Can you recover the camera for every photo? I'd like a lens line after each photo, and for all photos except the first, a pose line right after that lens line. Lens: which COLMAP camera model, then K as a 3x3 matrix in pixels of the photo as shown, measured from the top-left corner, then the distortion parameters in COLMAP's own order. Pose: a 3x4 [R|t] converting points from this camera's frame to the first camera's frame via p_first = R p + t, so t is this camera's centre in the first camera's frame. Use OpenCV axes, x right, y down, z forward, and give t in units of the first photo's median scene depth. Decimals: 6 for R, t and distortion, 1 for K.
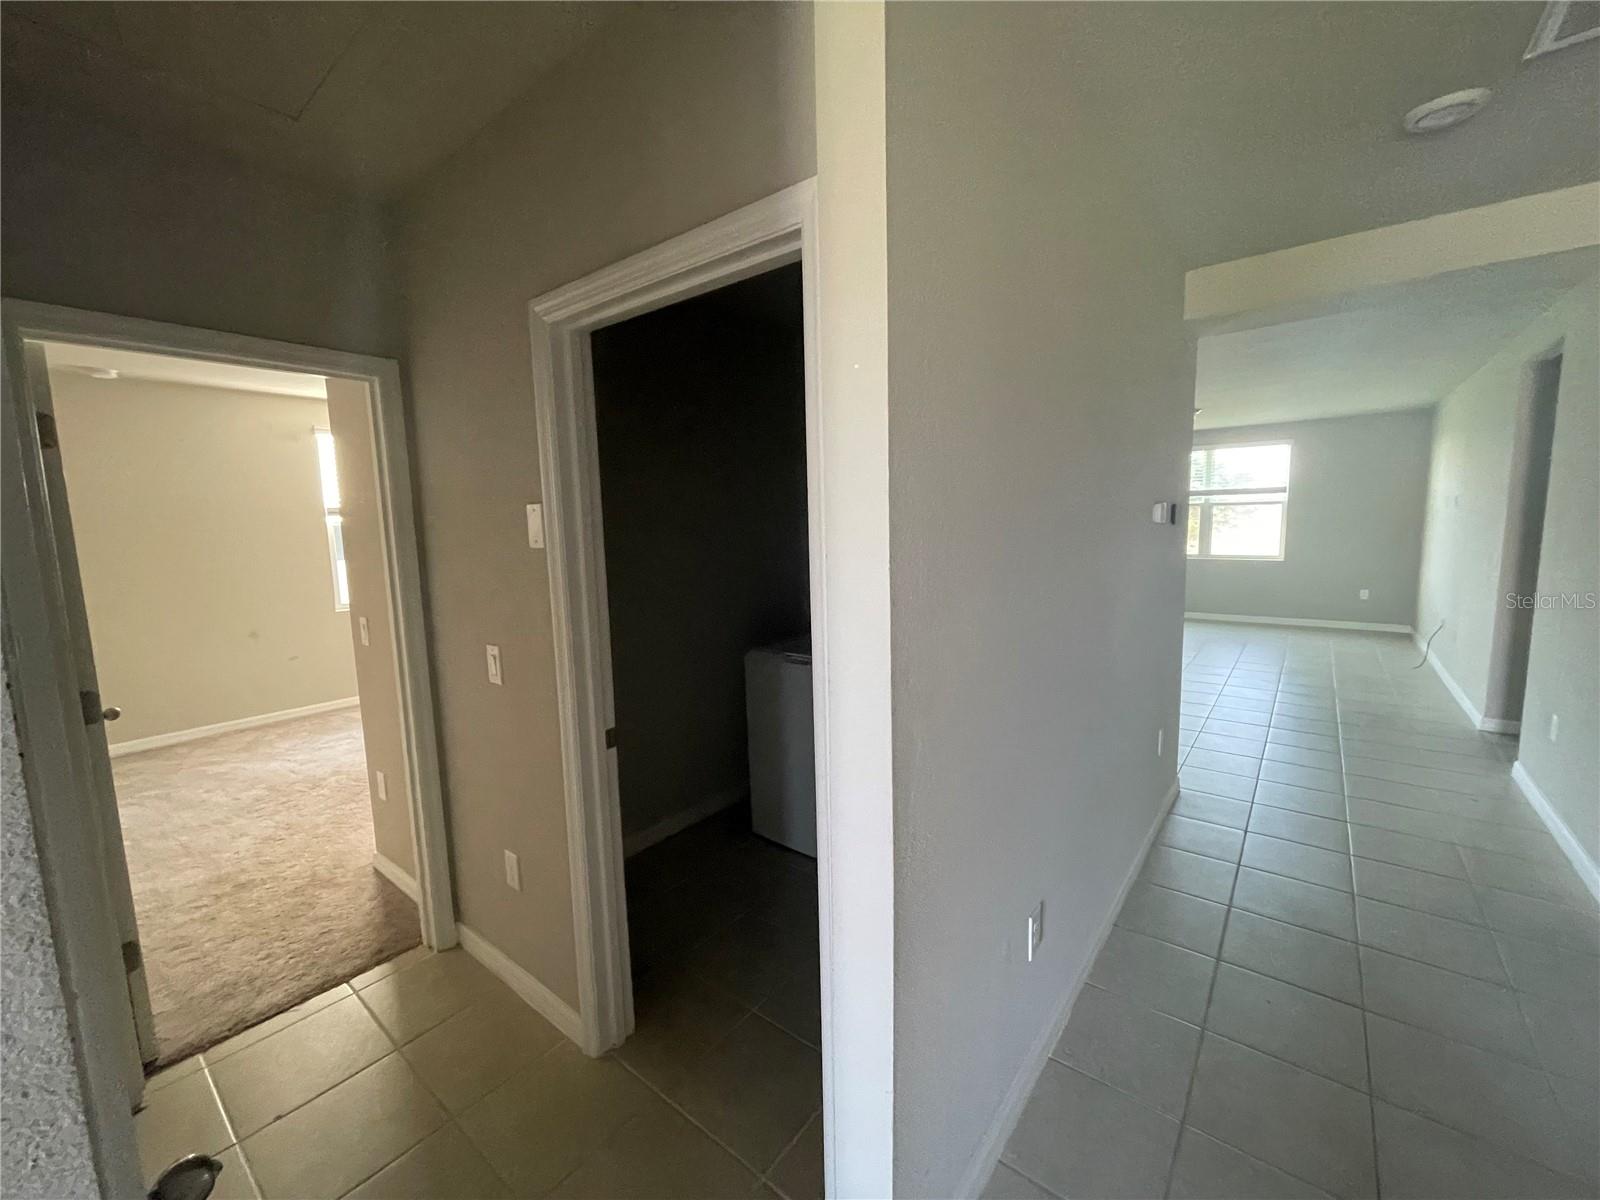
lens RADIAL K [[649.6, 0, 796.5], [0, 649.6, 595.9], [0, 0, 1]] dist [-0.002497, 0.000699]
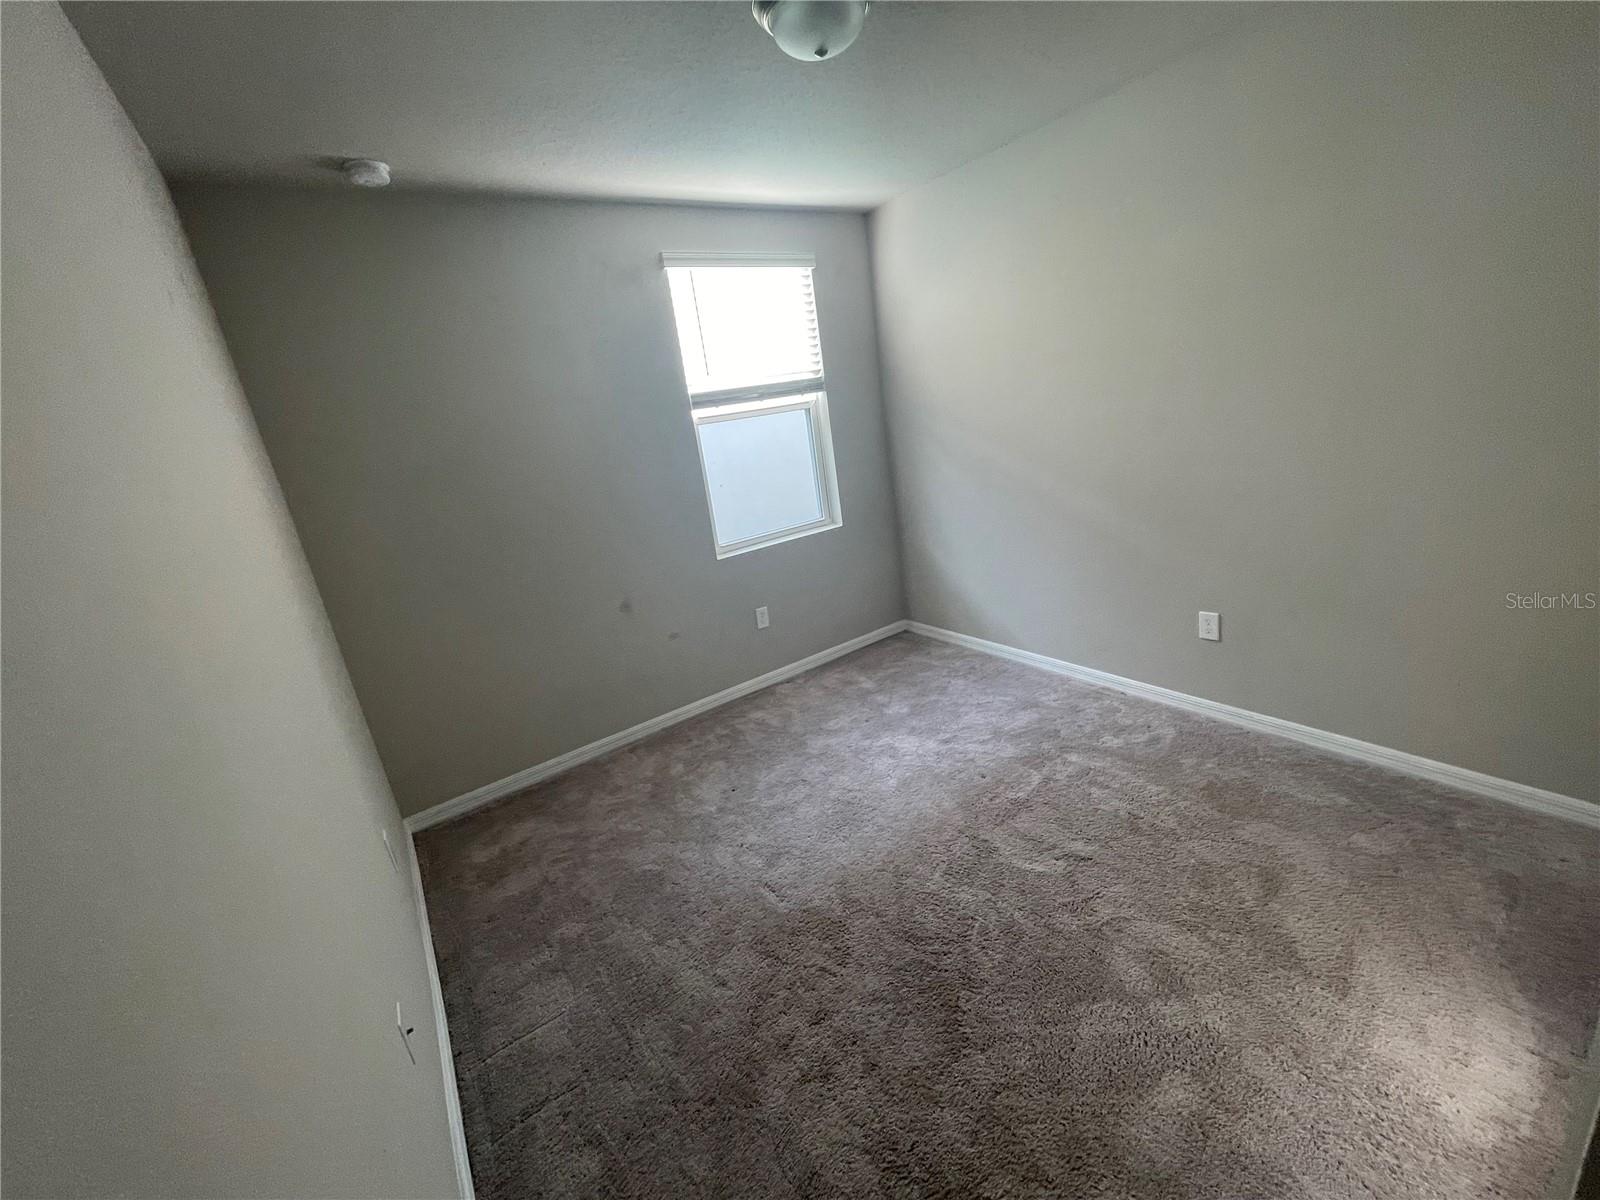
lens RADIAL K [[649.6, 0, 796.5], [0, 649.6, 595.9], [0, 0, 1]] dist [-0.002497, 0.000699]
pose [[0.954751, -0.020725, -0.296684, -0.573668], [0.077151, 0.980678, 0.179771, -0.067513], [0.287226, -0.194526, 0.937902, 0.526569]]
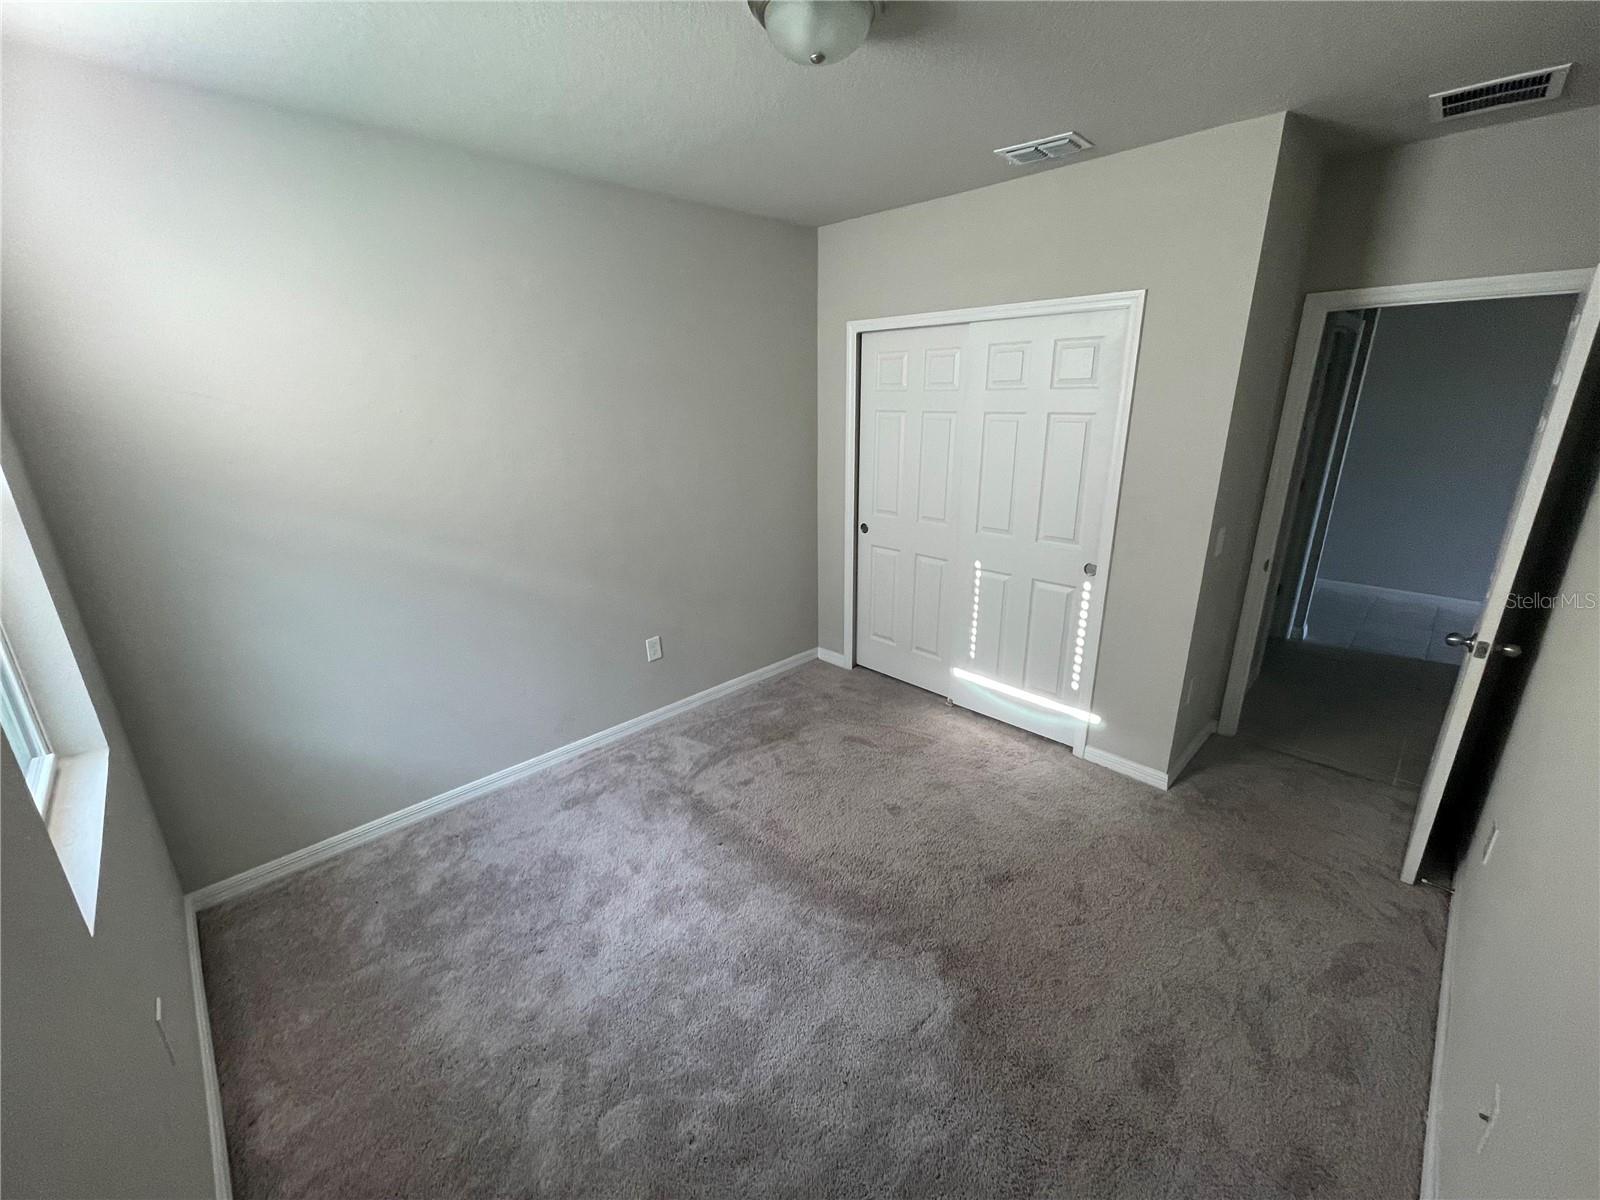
lens RADIAL K [[649.6, 0, 796.5], [0, 649.6, 595.9], [0, 0, 1]] dist [-0.002497, 0.000699]
pose [[0.122266, -0.277480, 0.952920, -1.079300], [0.129124, 0.956410, 0.261929, -0.134361], [-0.984062, 0.091020, 0.152766, 0.945913]]
